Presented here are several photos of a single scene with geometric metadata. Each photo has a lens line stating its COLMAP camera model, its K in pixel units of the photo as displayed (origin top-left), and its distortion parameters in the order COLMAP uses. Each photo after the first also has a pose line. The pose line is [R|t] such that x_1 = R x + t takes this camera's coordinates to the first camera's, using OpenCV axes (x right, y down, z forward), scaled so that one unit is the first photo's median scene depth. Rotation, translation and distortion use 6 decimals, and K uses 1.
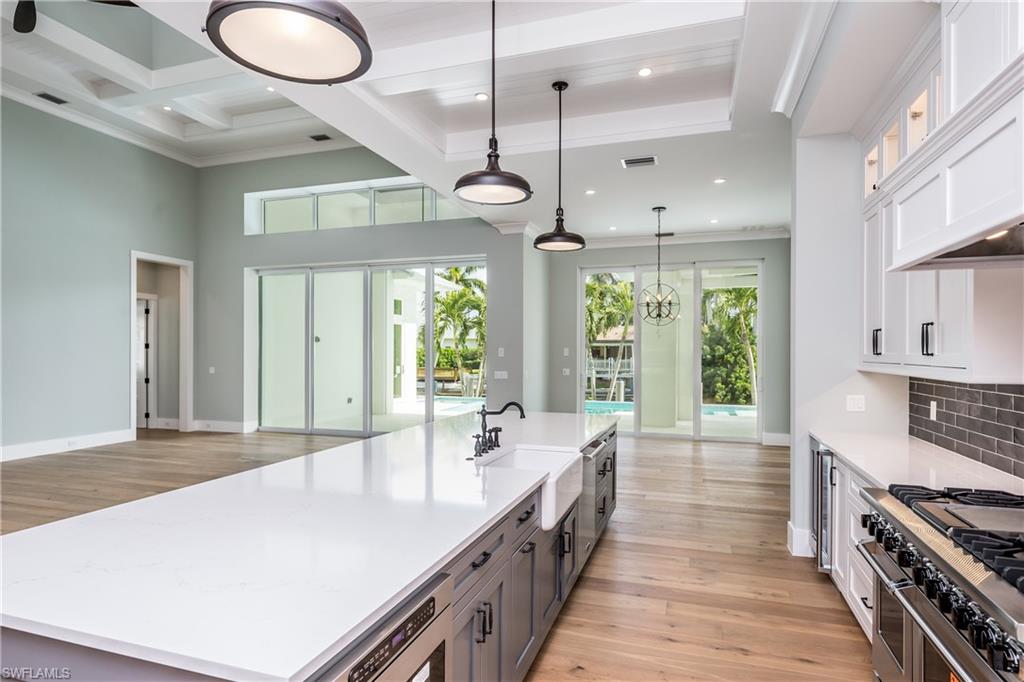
lens RADIAL K [[561.4, 0, 507.1], [0, 561.4, 355.6], [0, 0, 1]] dist [0.000229, -0.000049]
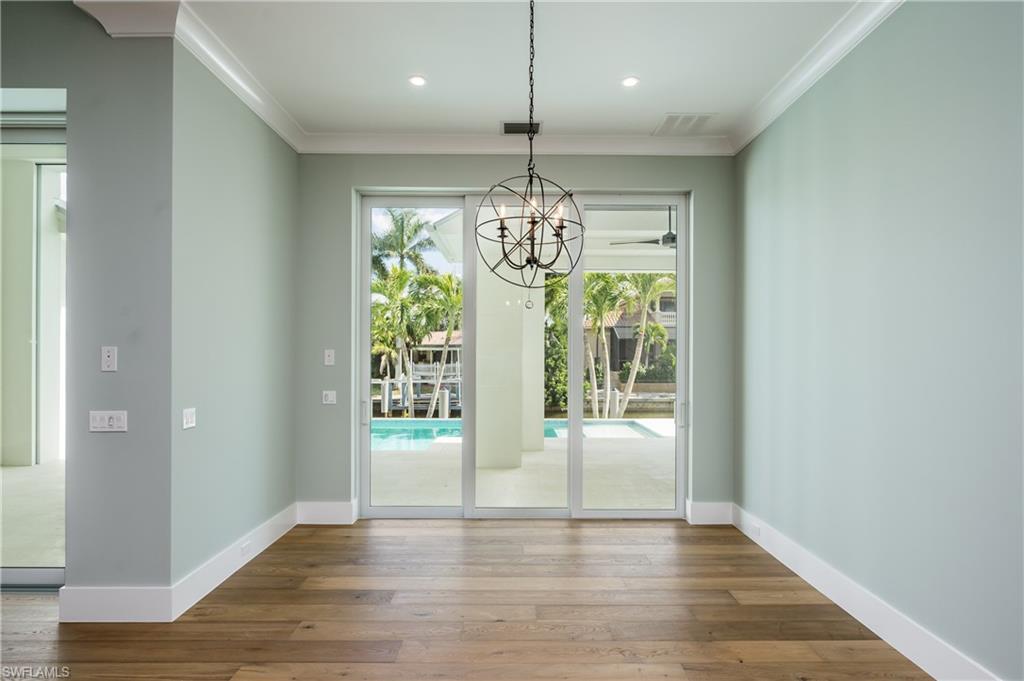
lens RADIAL K [[493.4, 0, 511.6], [0, 493.4, 356.2], [0, 0, 1]] dist [-0.000573, -0.000049]
pose [[0.946306, 0.000298, 0.323274, 0.037078], [0.001767, 0.999980, -0.006096, -0.001422], [-0.323269, 0.006340, 0.946286, 0.169368]]
